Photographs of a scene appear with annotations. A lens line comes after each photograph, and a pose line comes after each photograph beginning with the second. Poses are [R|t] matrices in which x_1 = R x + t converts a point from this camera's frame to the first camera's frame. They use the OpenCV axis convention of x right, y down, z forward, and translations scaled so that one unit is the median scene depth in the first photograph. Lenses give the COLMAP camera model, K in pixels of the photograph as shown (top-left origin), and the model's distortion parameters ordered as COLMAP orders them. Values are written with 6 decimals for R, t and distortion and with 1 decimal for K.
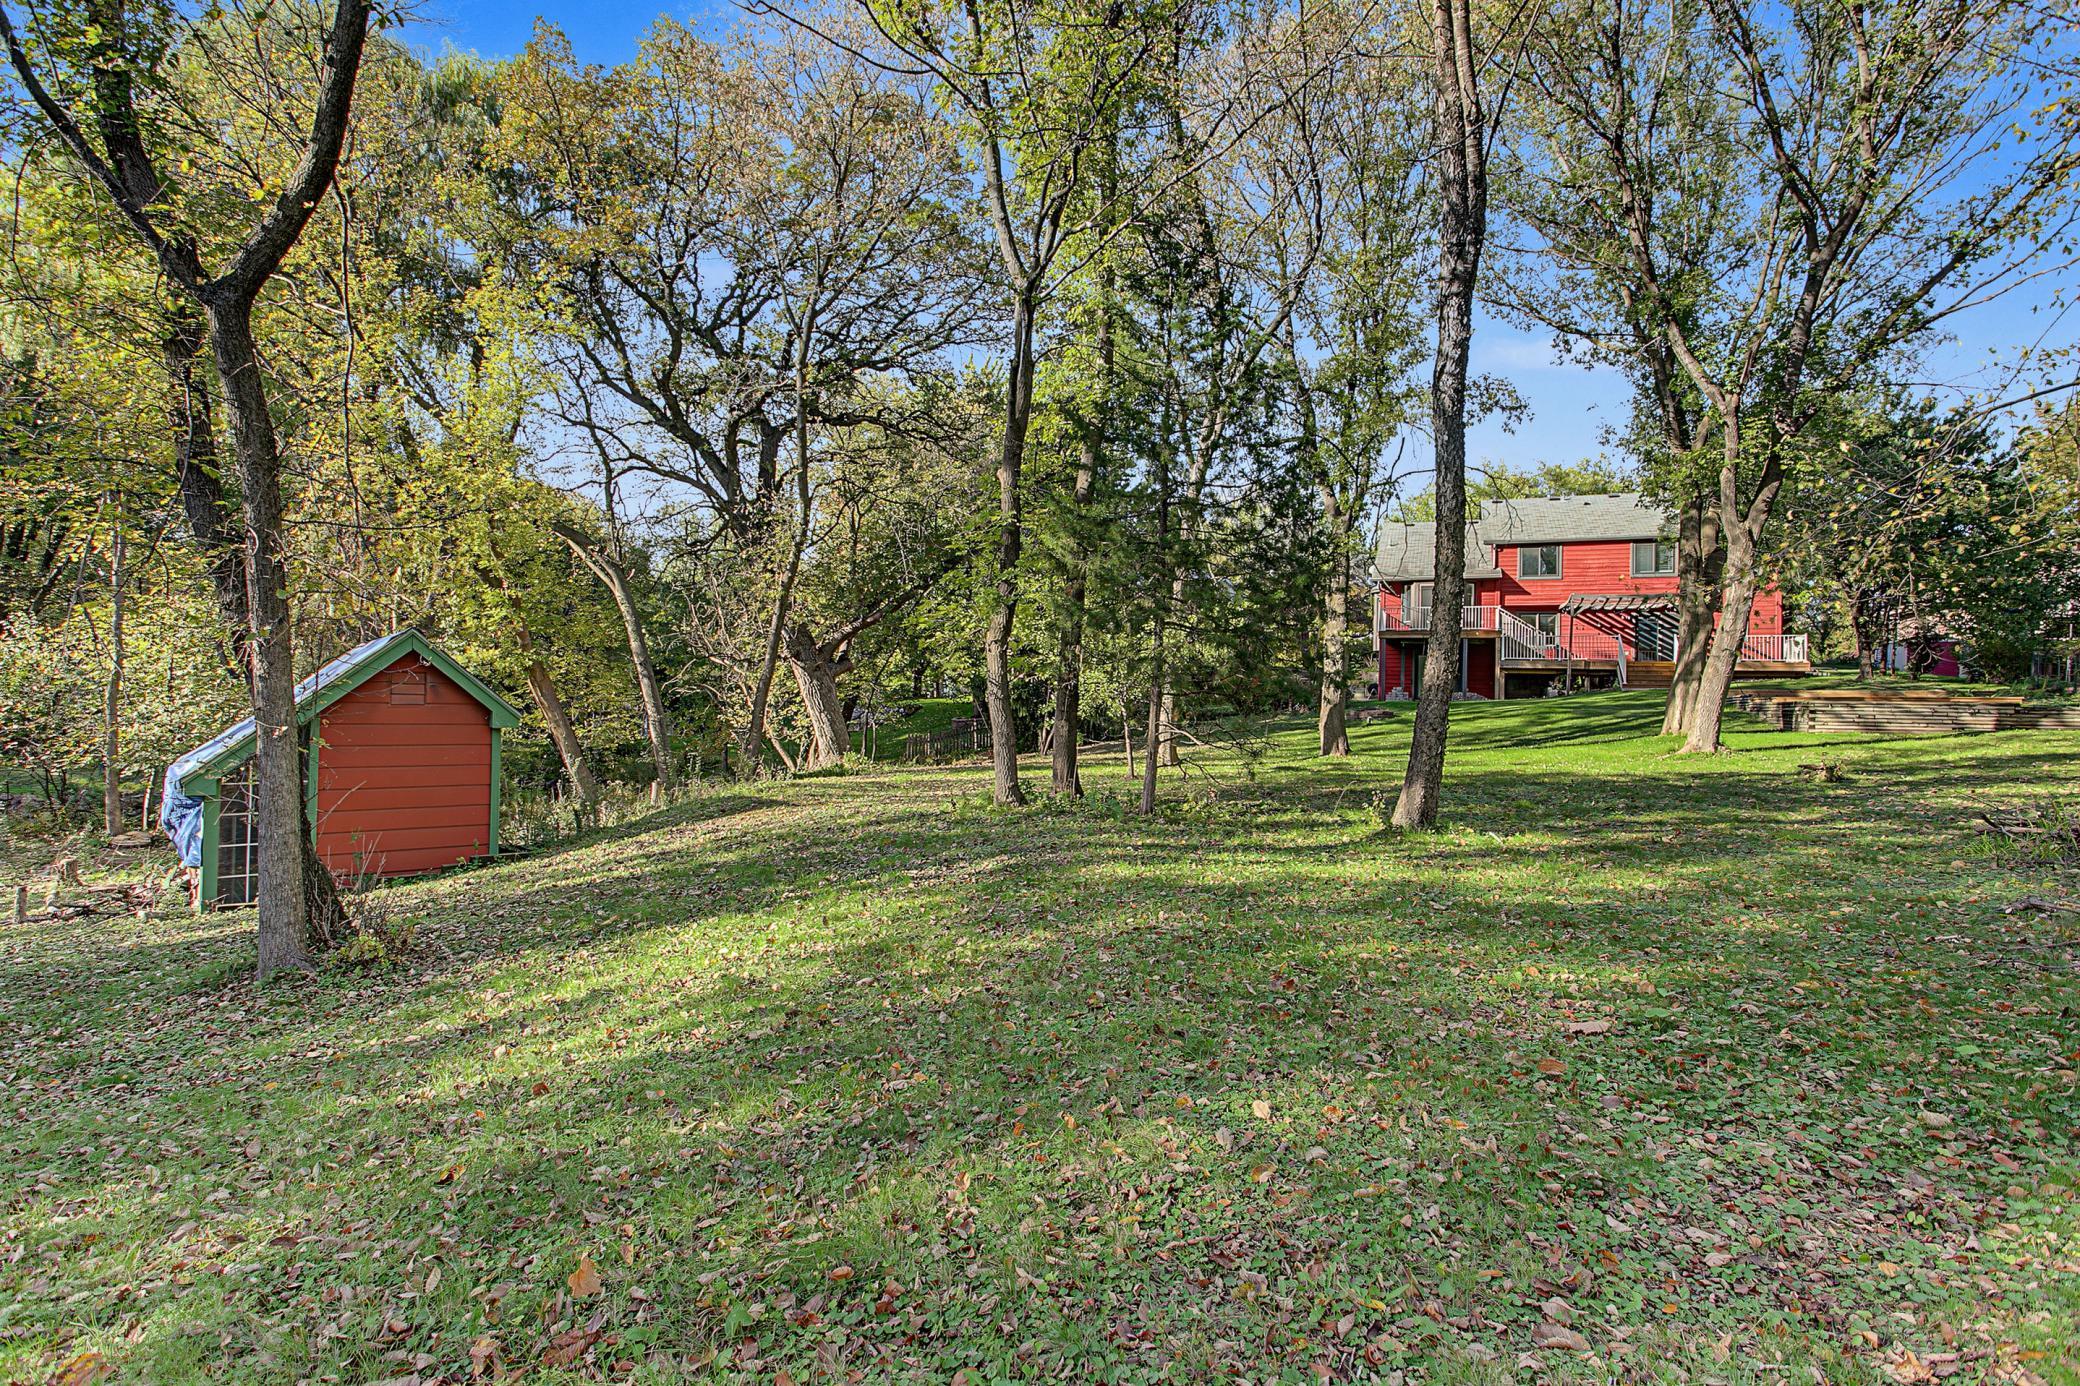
lens RADIAL K [[1011.3, 0, 1036.7], [0, 1011.3, 681.5], [0, 0, 1]] dist [0.003345, -0.000975]
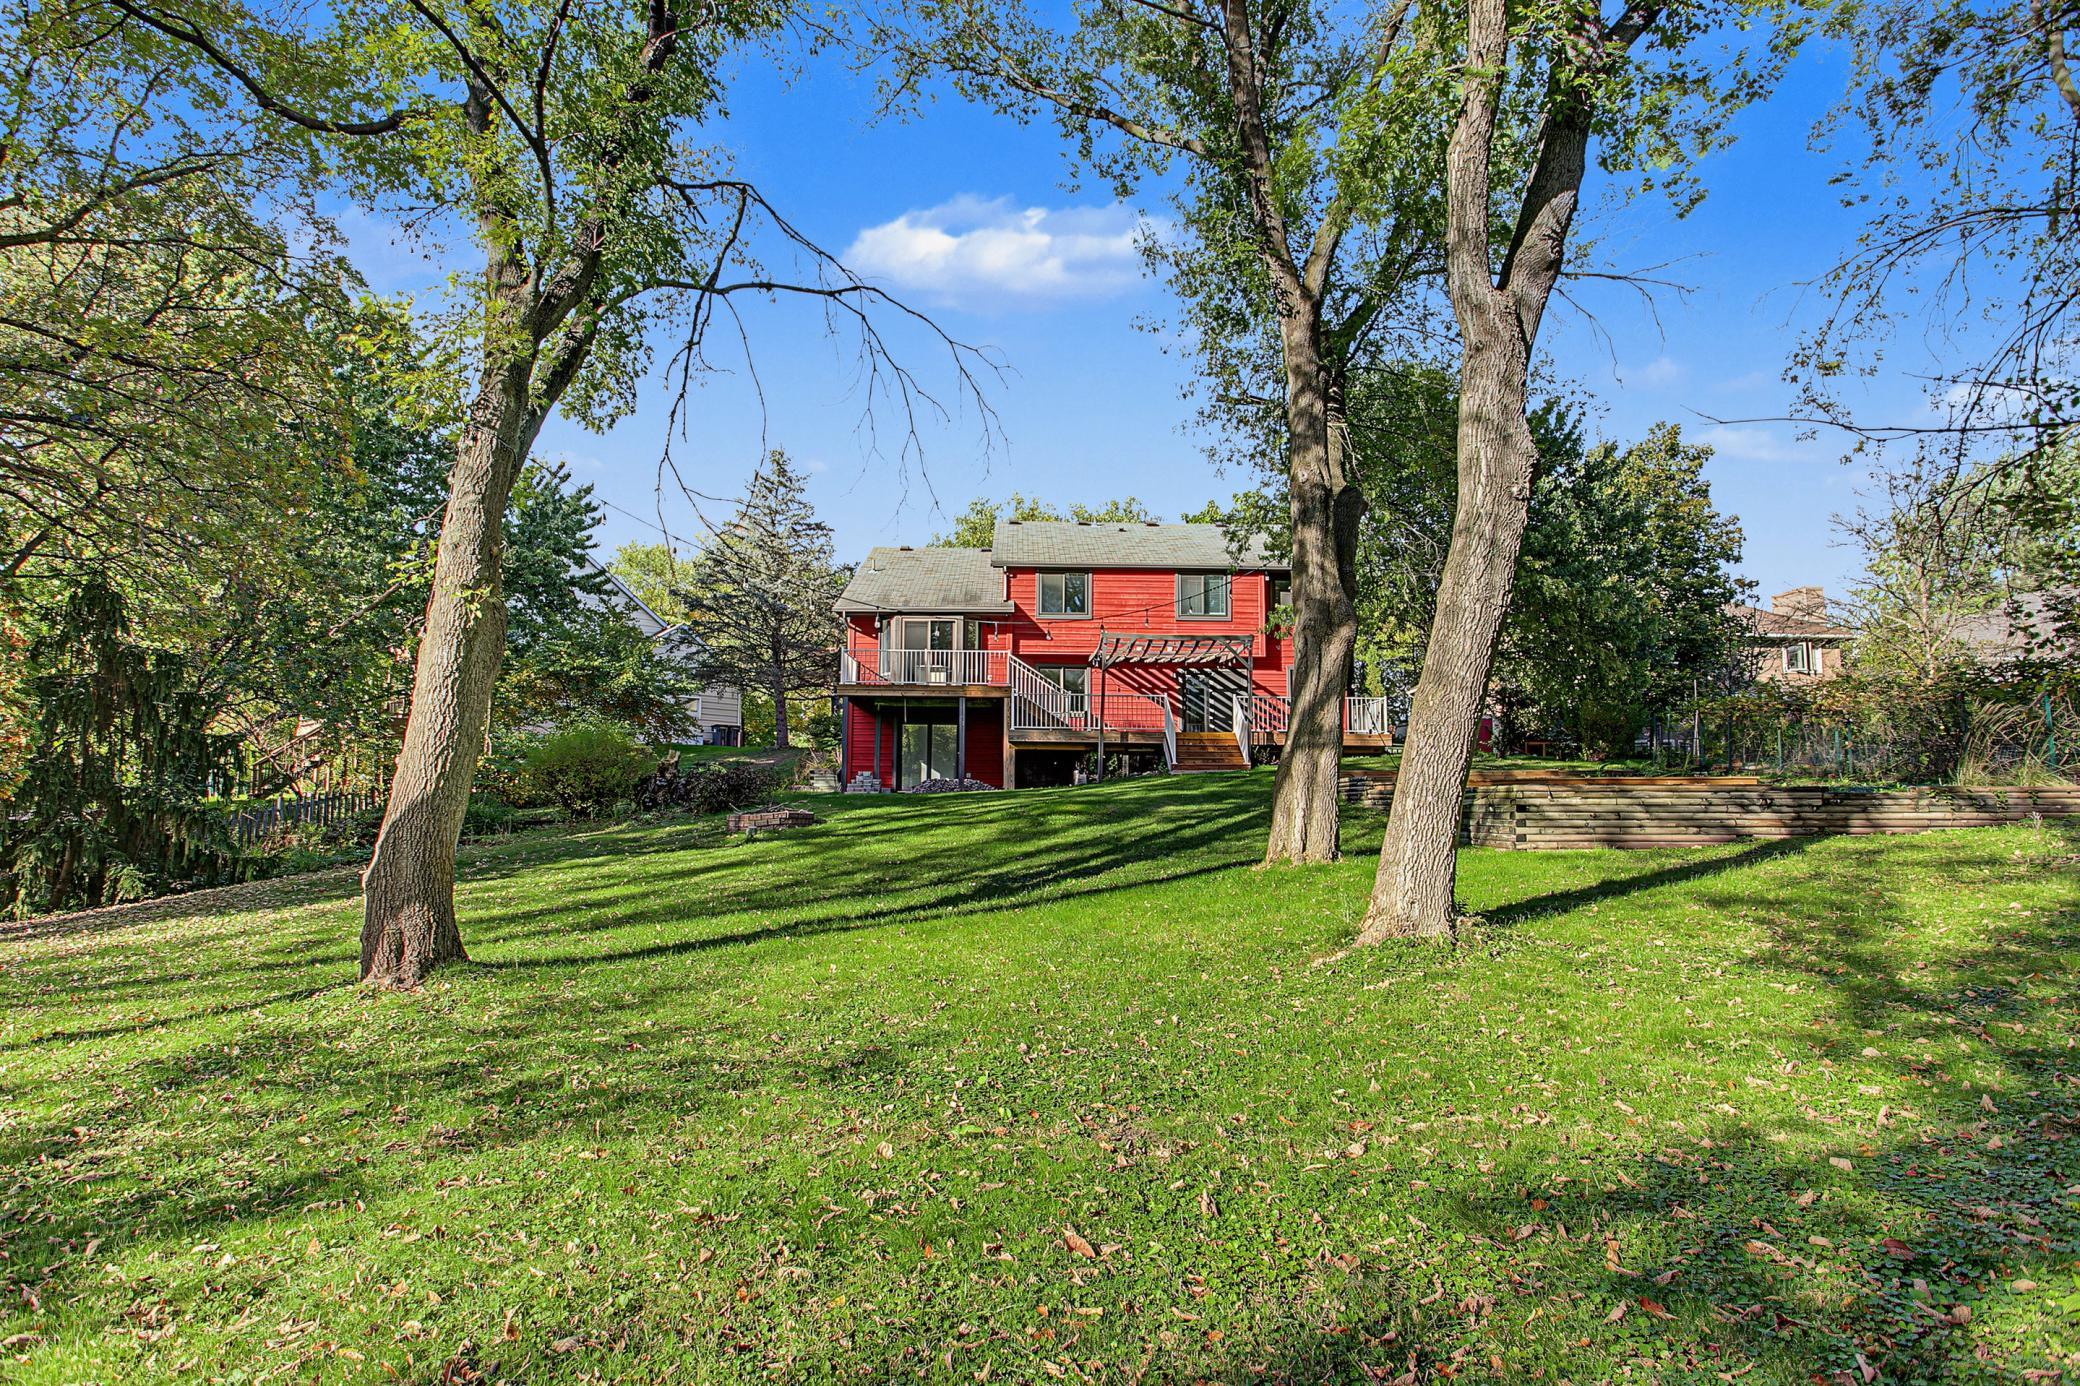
lens RADIAL K [[1011.3, 0, 1040.3], [0, 1011.3, 696.3], [0, 0, 1]] dist [0.003345, -0.000975]
pose [[0.915112, 0.028643, 0.402181, 0.204138], [0.002074, 0.997126, -0.075734, 0.007311], [-0.403194, 0.070139, 0.912423, 0.374814]]
